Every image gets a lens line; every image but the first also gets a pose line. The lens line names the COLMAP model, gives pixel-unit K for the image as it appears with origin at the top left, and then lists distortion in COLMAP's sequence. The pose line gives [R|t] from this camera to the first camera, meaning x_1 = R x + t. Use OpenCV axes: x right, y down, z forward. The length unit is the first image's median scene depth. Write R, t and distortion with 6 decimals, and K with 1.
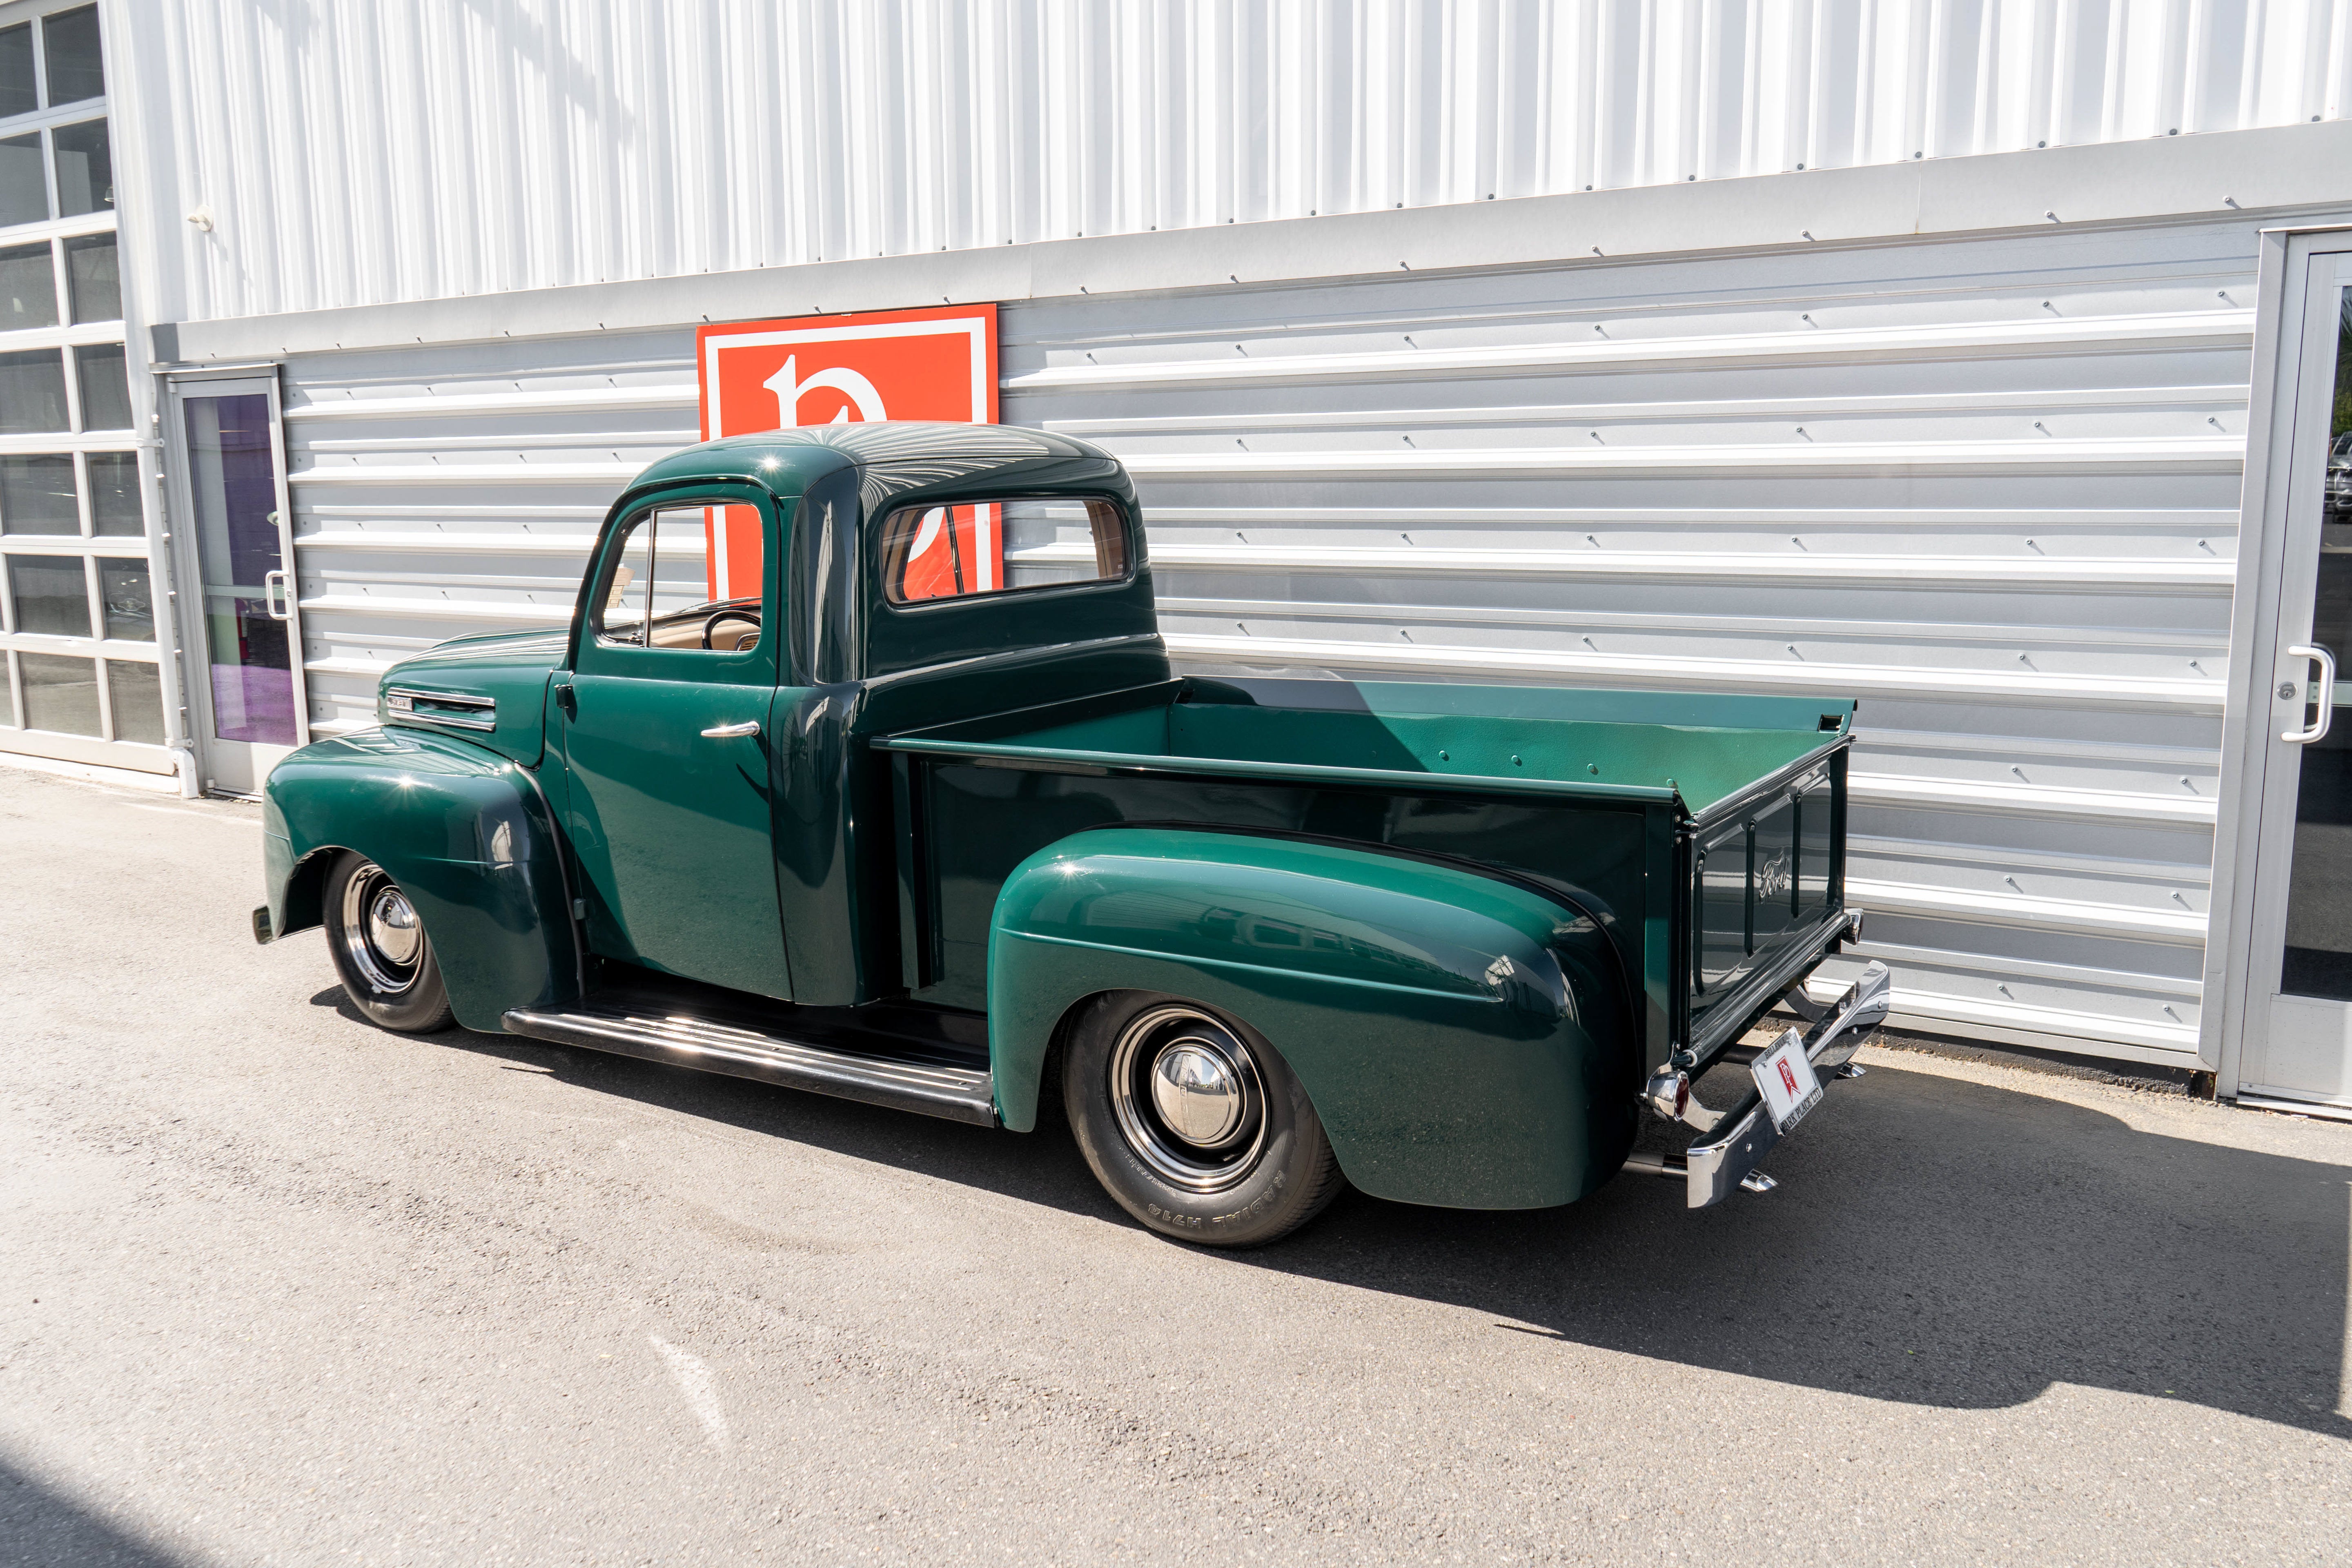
lens RADIAL K [[1883.2, 0, 1176.0], [0, 1883.2, 784.0], [0, 0, 1]] dist [-0.006646, -0.000926]
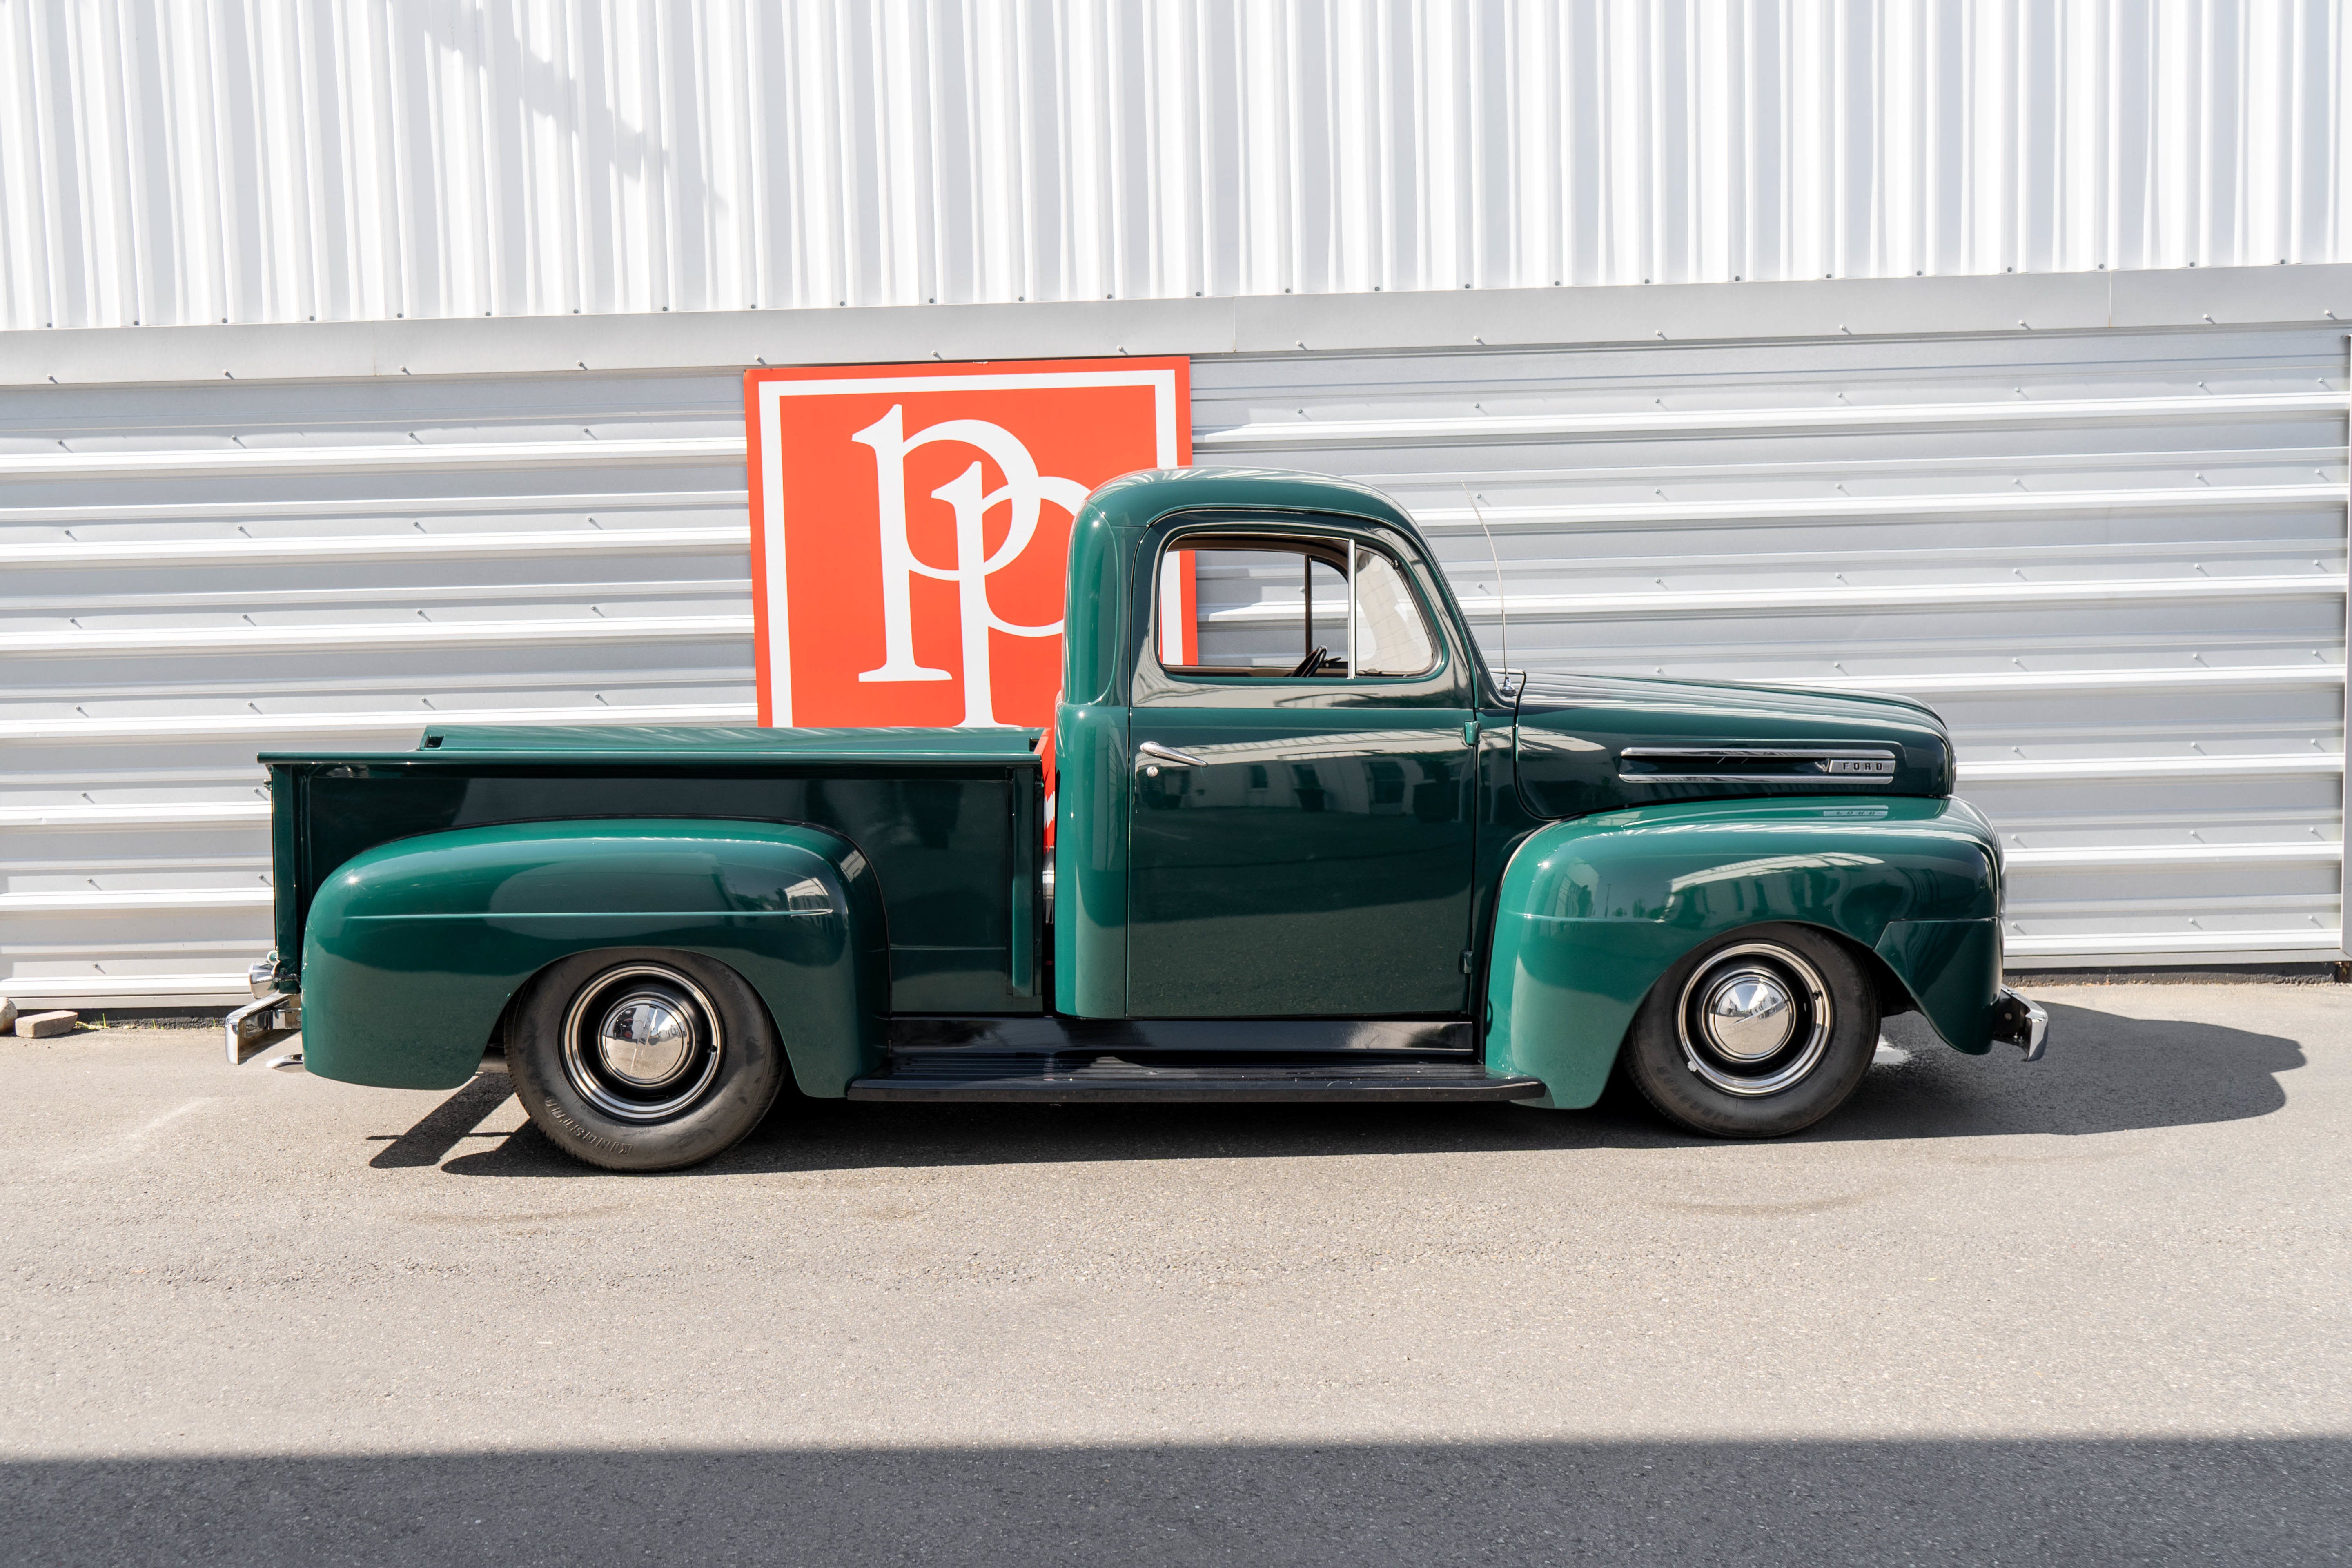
lens RADIAL K [[2252.4, 0, 1176.0], [0, 2252.4, 784.0], [0, 0, 1]] dist [0.000958, -0.000080]
pose [[0.848618, -0.055325, 0.526105, -0.694786], [0.103191, 0.992724, -0.062055, 0.030650], [-0.518843, 0.106950, 0.848153, 0.051651]]
